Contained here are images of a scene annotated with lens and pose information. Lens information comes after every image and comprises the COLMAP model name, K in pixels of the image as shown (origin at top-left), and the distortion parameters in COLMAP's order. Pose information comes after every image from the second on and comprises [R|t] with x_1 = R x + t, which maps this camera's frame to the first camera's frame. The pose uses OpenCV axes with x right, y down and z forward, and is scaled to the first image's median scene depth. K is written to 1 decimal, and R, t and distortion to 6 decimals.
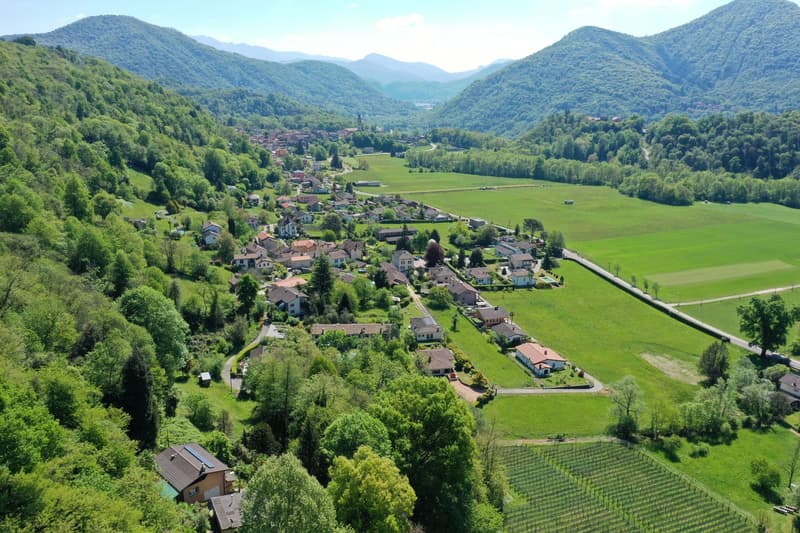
lens RADIAL K [[634.0, 0, 400.0], [0, 634.0, 266.5], [0, 0, 1]] dist [0.000502, 0.003392]
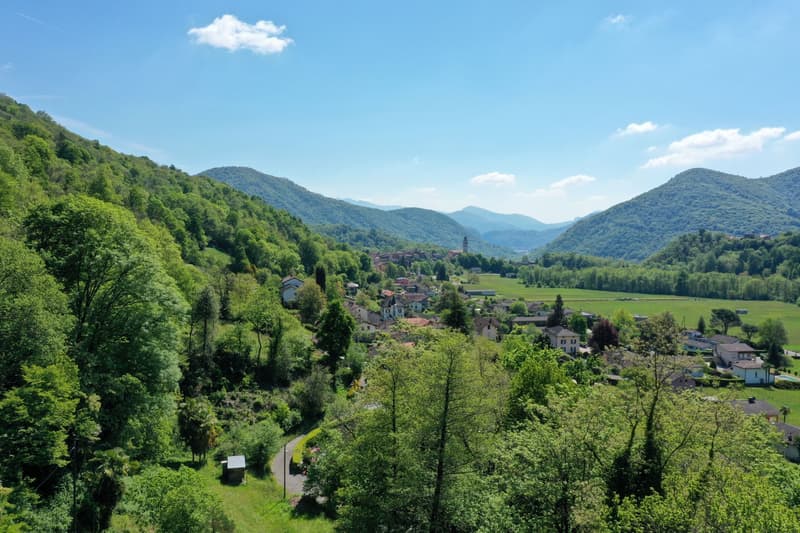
lens RADIAL K [[634.0, 0, 400.0], [0, 634.0, 266.5], [0, 0, 1]] dist [0.000502, 0.003392]
pose [[0.988918, 0.007346, -0.148282, -0.022167], [-0.041539, 0.972576, -0.228846, 0.025489], [0.142534, 0.232469, 0.962103, 0.100390]]
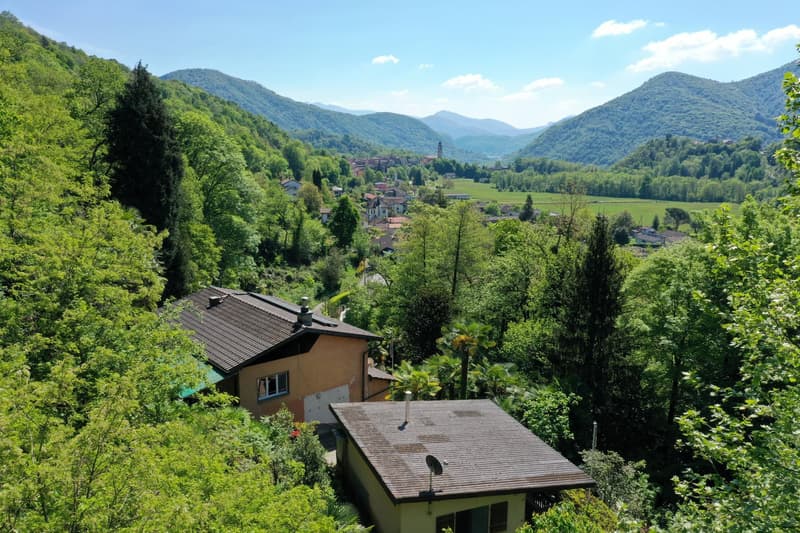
lens RADIAL K [[634.0, 0, 400.0], [0, 634.0, 266.5], [0, 0, 1]] dist [0.000502, 0.003392]
pose [[0.994534, 0.018501, -0.102759, -0.024474], [-0.027433, 0.995900, -0.086197, 0.033529], [0.100743, 0.088545, 0.990965, 0.073150]]
